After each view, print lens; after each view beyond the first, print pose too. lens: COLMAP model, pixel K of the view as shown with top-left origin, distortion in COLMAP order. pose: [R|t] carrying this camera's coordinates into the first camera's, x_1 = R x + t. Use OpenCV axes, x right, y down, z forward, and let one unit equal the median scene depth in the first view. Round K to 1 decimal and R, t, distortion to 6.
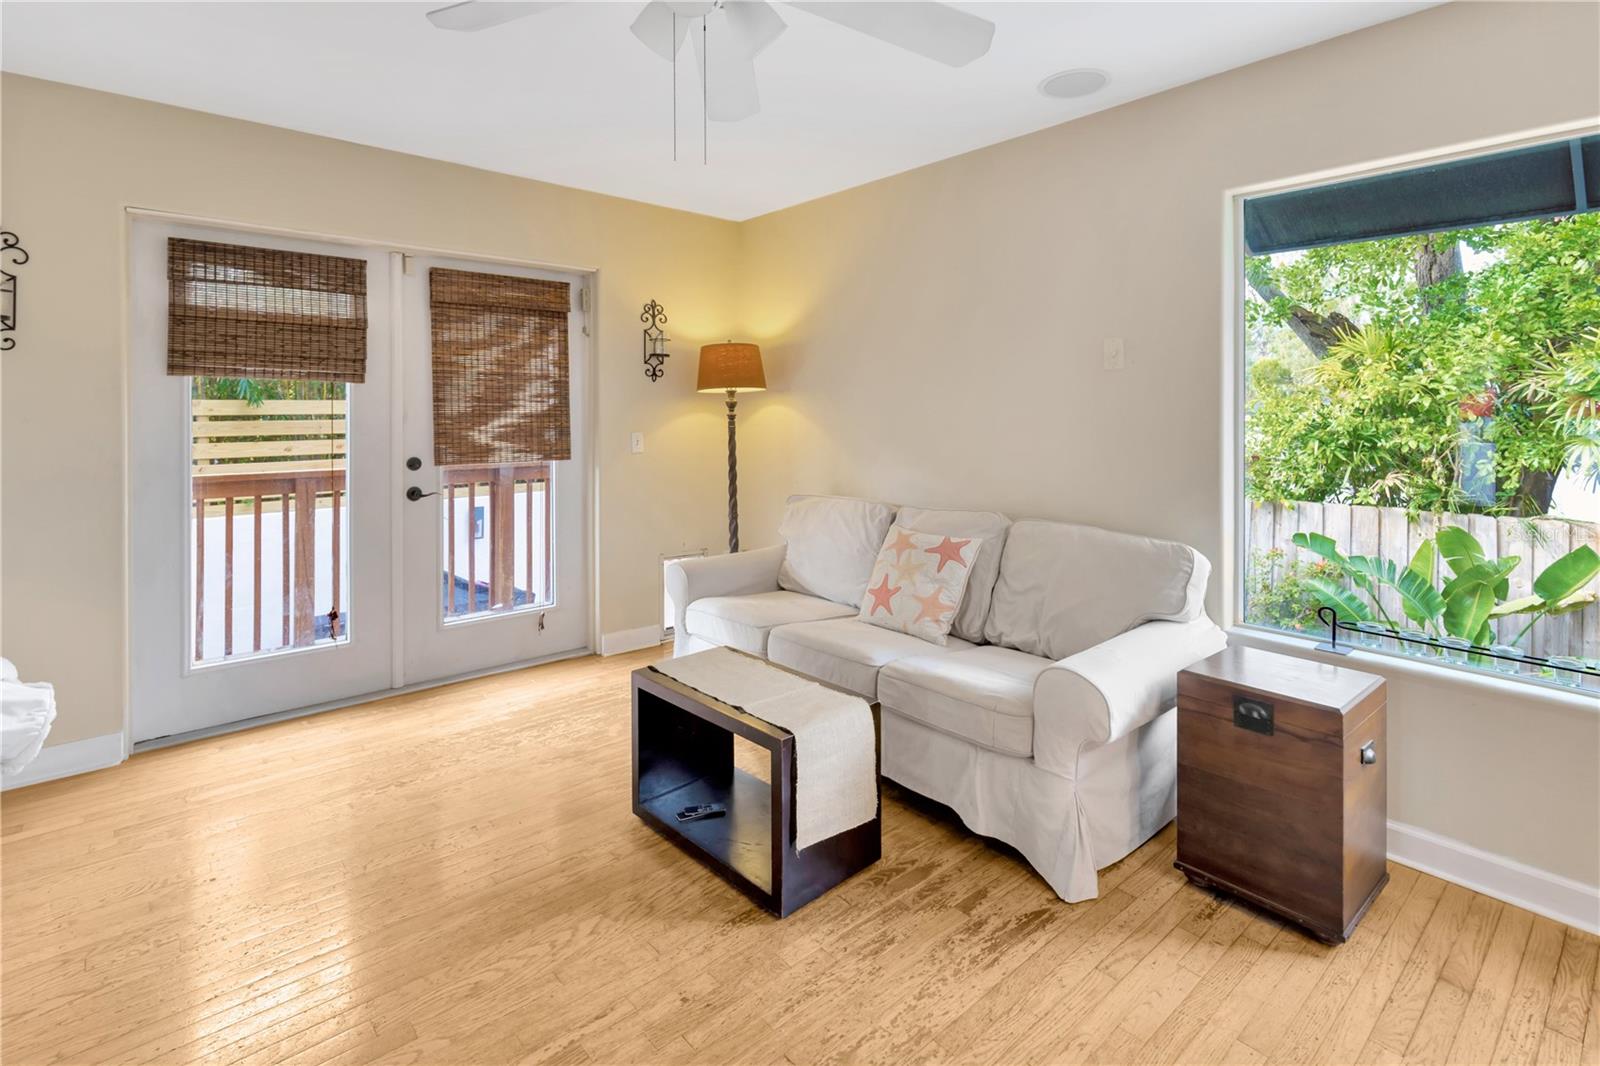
lens RADIAL K [[773.2, 0, 798.3], [0, 773.2, 410.0], [0, 0, 1]] dist [0.000038, -0.000020]
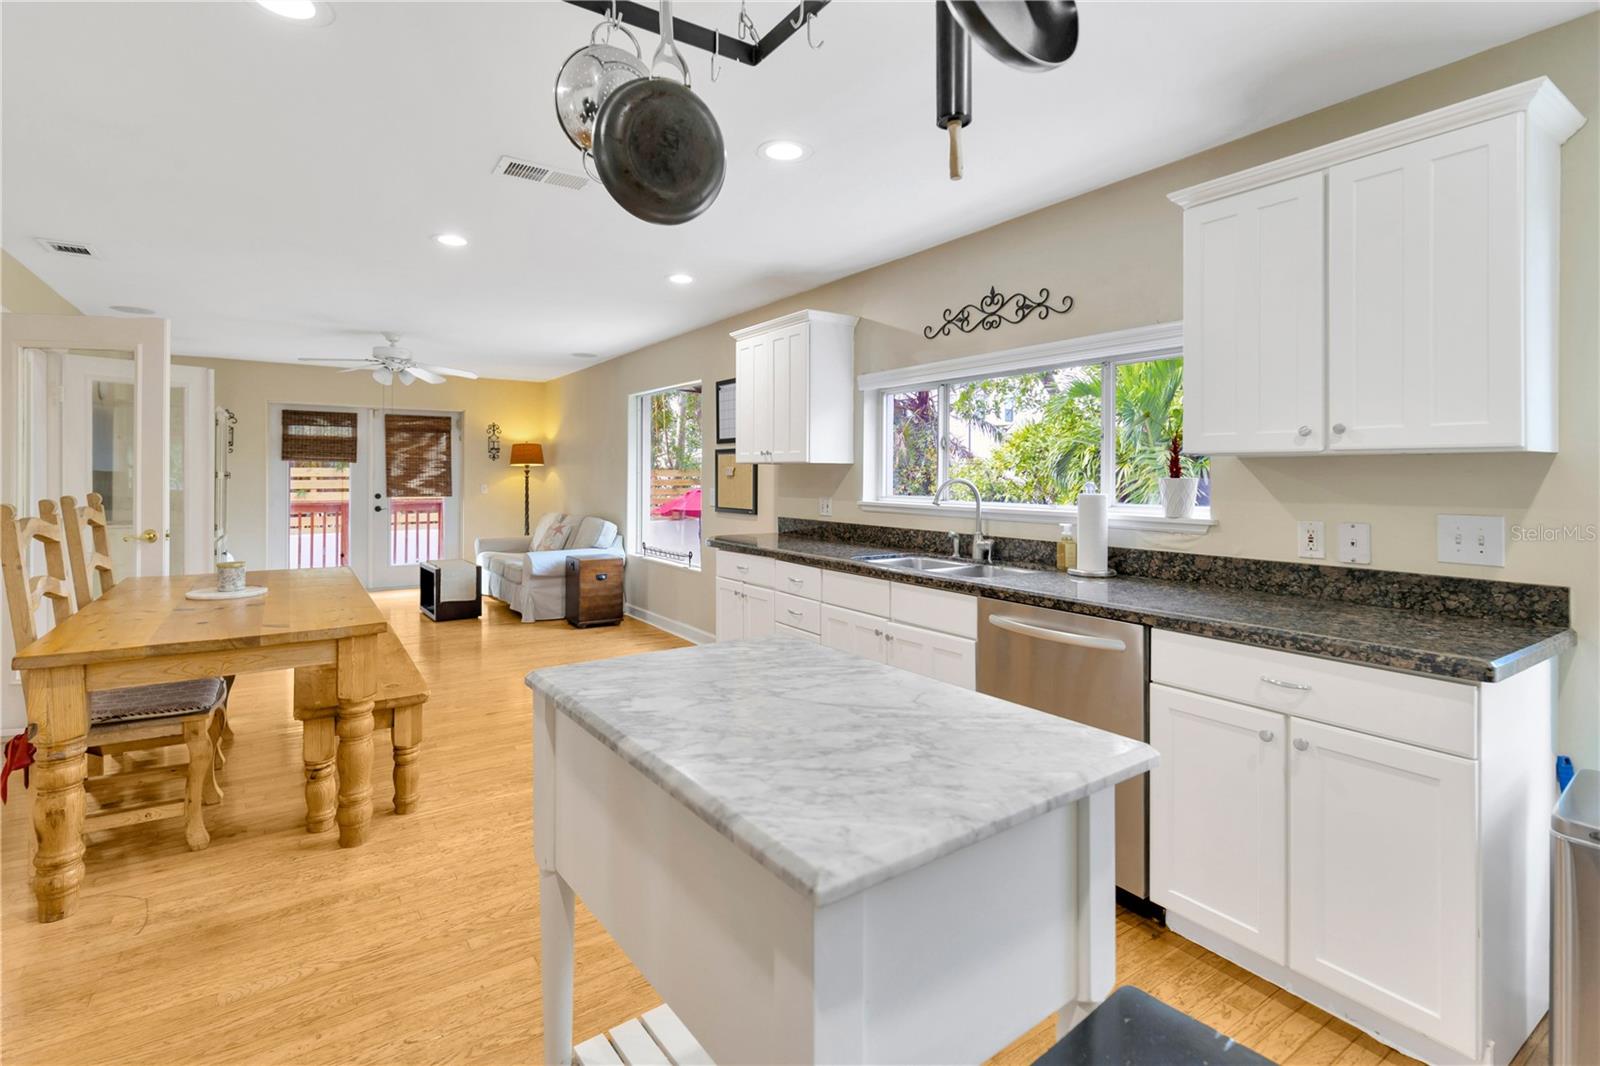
lens RADIAL K [[769.5, 0, 805.0], [0, 769.5, 467.1], [0, 0, 1]] dist [0.000661, -0.000129]
pose [[0.993212, 0.002232, -0.116298, 1.044074], [-0.003438, 0.999942, -0.010173, -0.000620], [0.116269, 0.010504, 0.993162, -1.158994]]
